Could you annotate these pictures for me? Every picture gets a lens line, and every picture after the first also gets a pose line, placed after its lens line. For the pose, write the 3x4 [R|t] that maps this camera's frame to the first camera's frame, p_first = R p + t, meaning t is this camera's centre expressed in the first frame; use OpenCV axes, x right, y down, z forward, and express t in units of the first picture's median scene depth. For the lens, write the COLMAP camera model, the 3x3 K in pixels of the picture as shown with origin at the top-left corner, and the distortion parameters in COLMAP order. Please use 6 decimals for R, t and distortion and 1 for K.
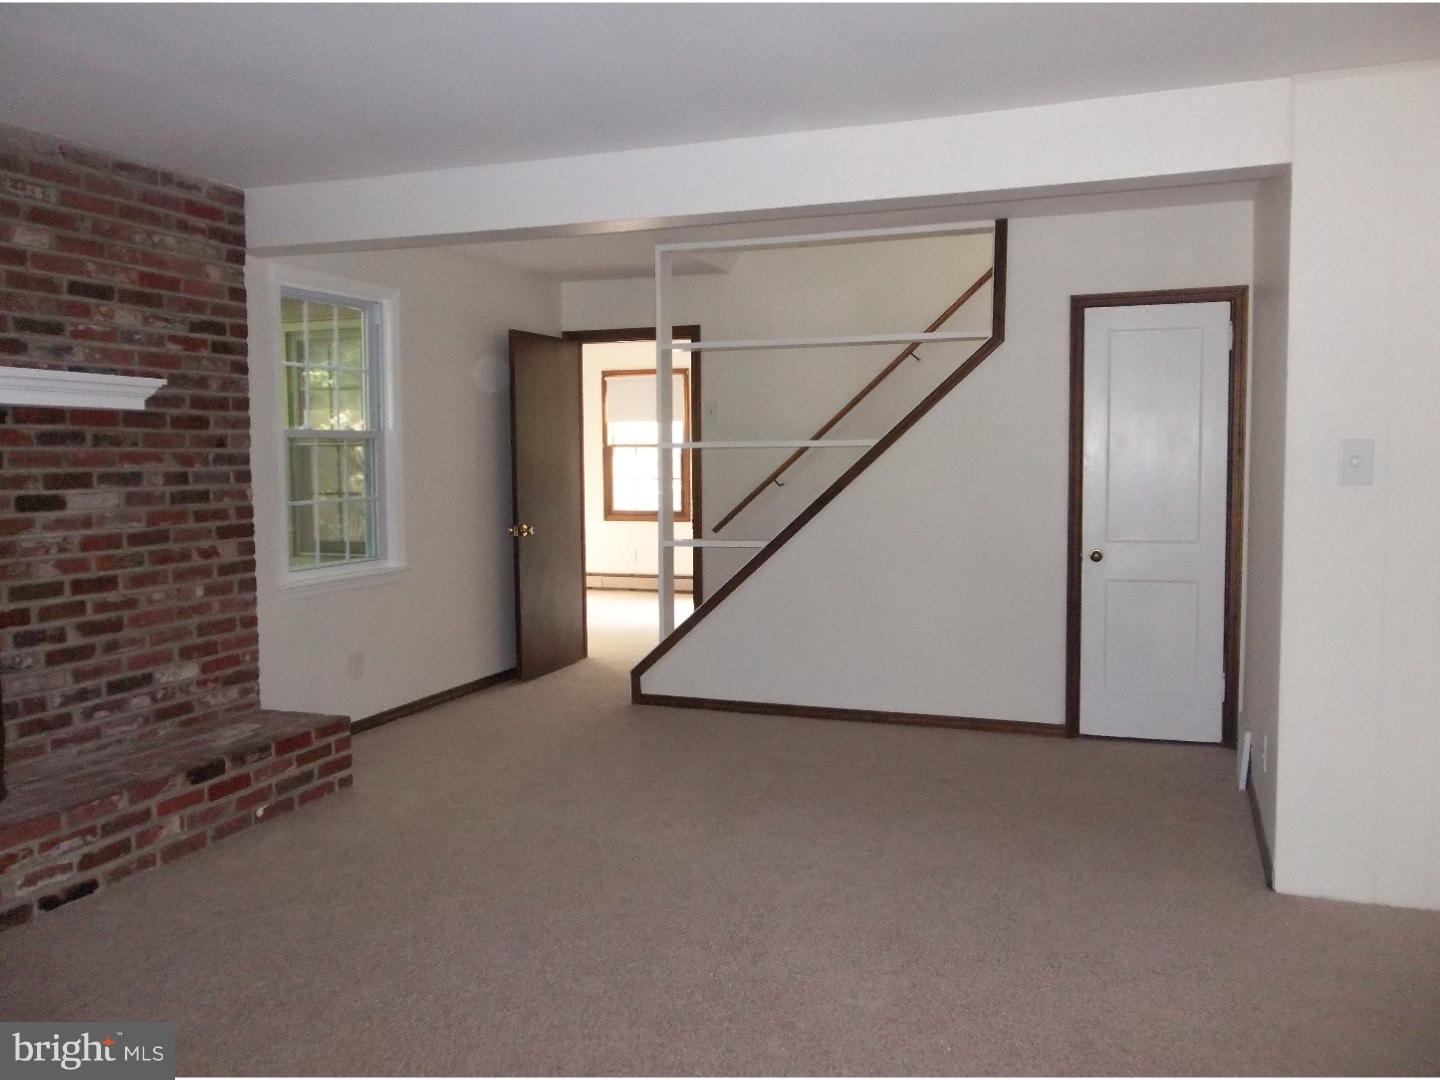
lens RADIAL K [[1180.0, 0, 720.0], [0, 1180.0, 540.0], [0, 0, 1]] dist [-0.008401, -0.003062]
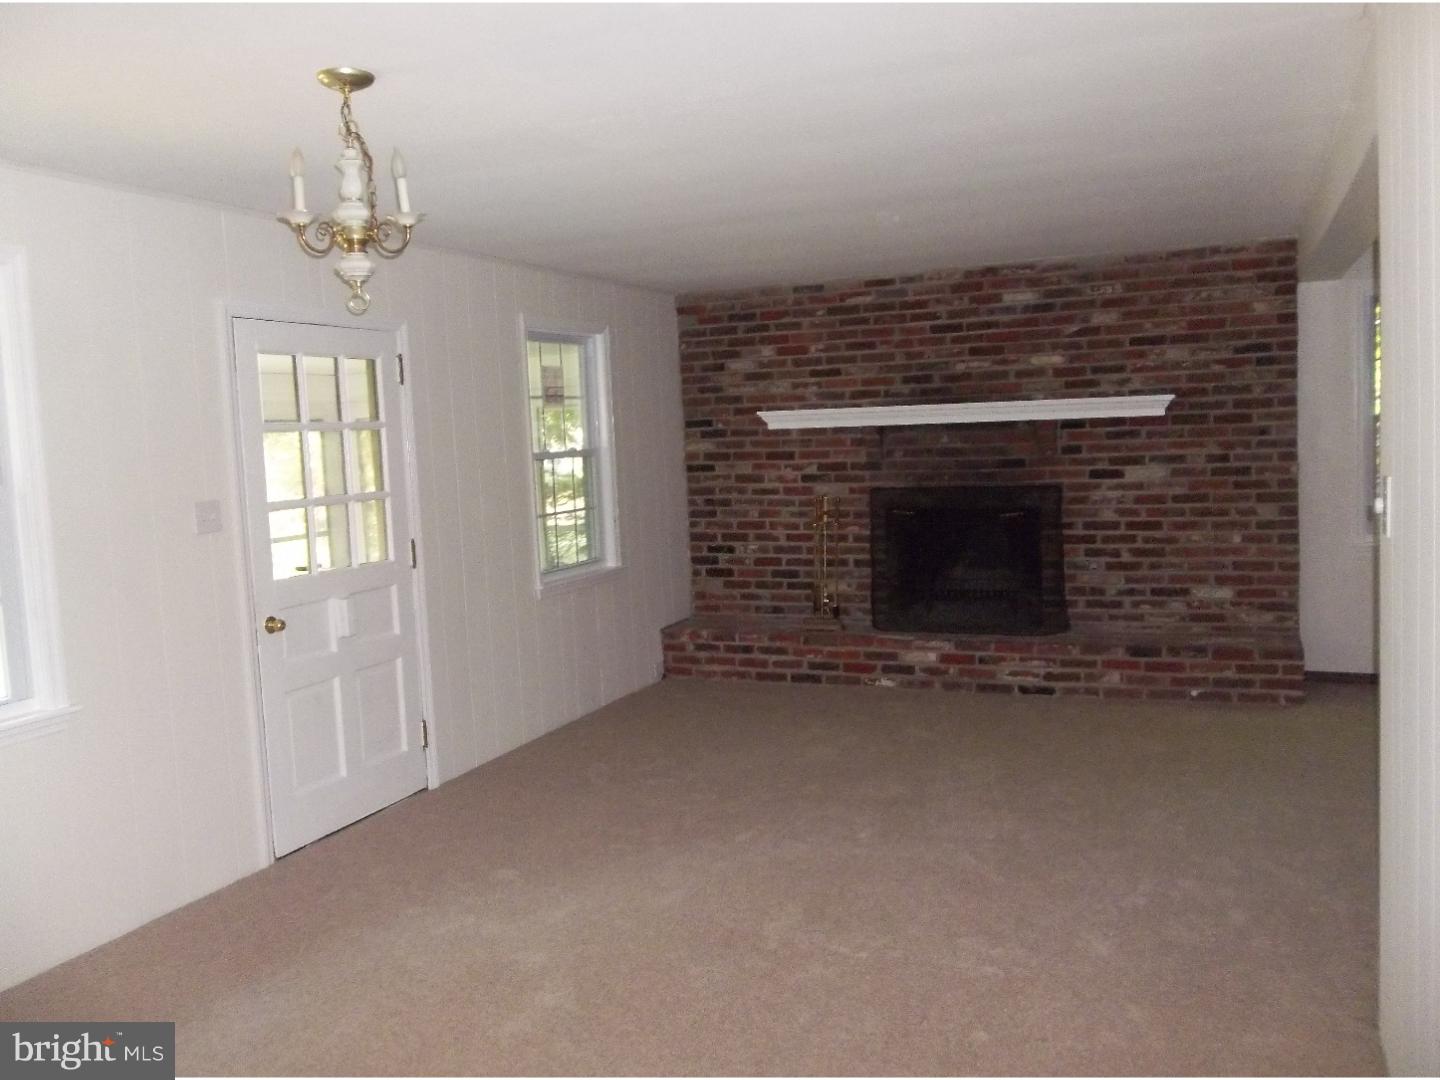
lens RADIAL K [[1180.0, 0, 720.0], [0, 1180.0, 540.0], [0, 0, 1]] dist [-0.008401, -0.003062]
pose [[-0.028706, 0.100388, -0.994534, 1.042818], [-0.028098, 0.994470, 0.101192, -0.085232], [0.999193, 0.030849, -0.025726, 0.450735]]
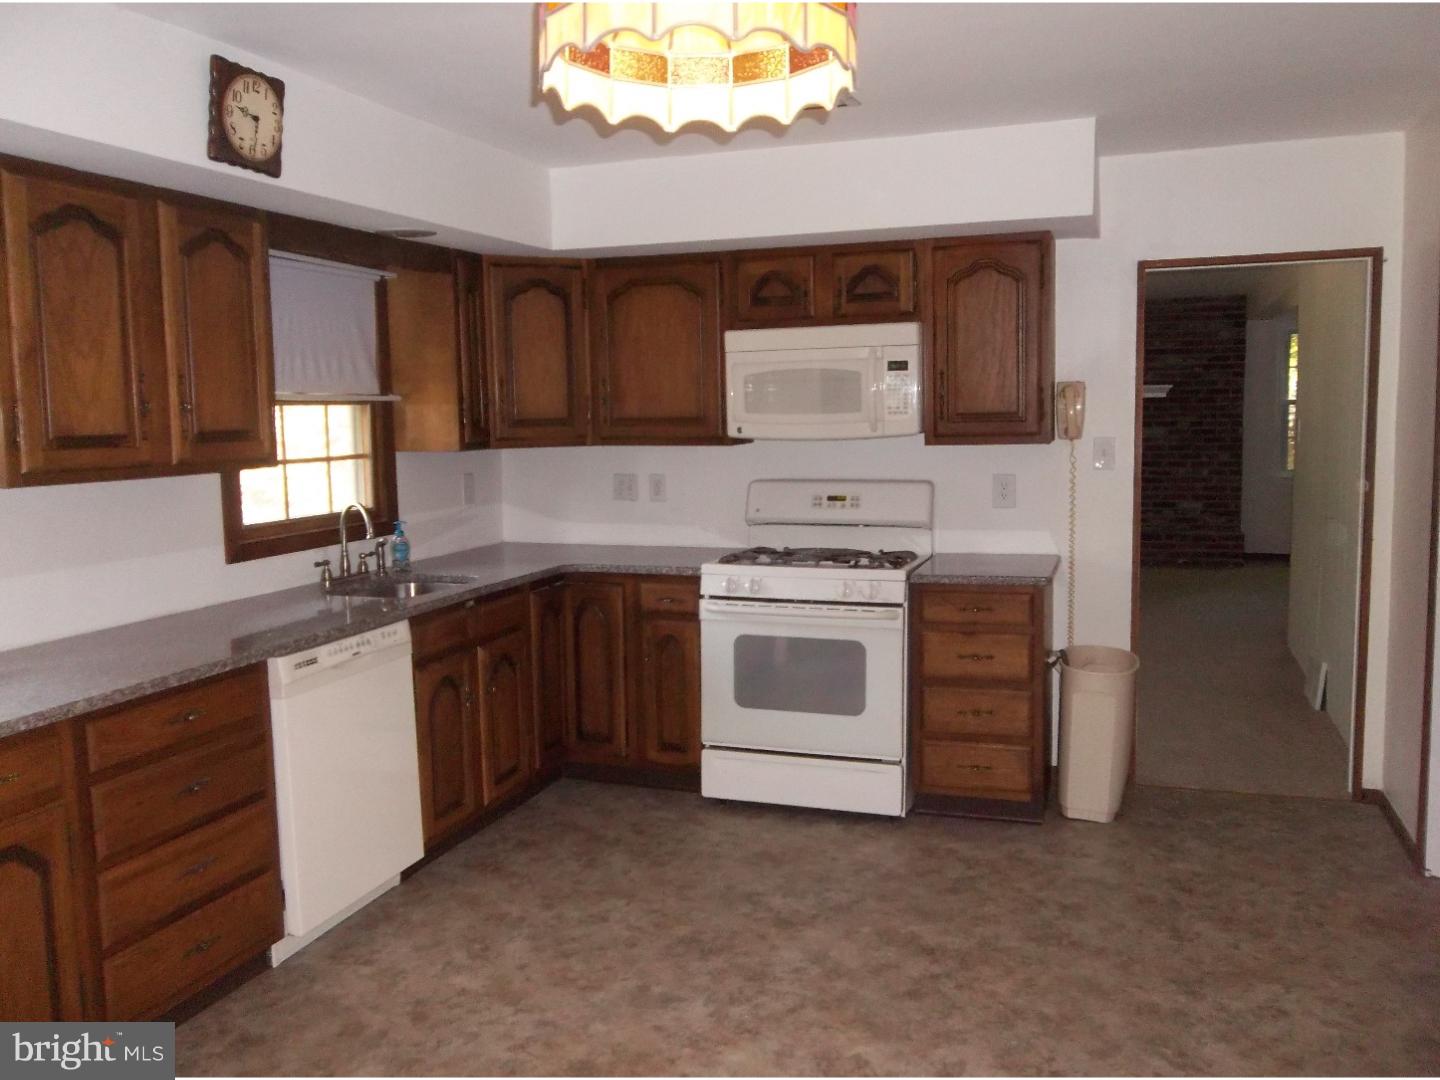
lens RADIAL K [[1180.0, 0, 720.0], [0, 1180.0, 540.0], [0, 0, 1]] dist [-0.008401, -0.003062]
pose [[0.034741, 0.120424, -0.992114, 2.002817], [-0.054639, 0.991458, 0.118431, -0.051078], [0.997902, 0.050094, 0.041024, -0.058558]]
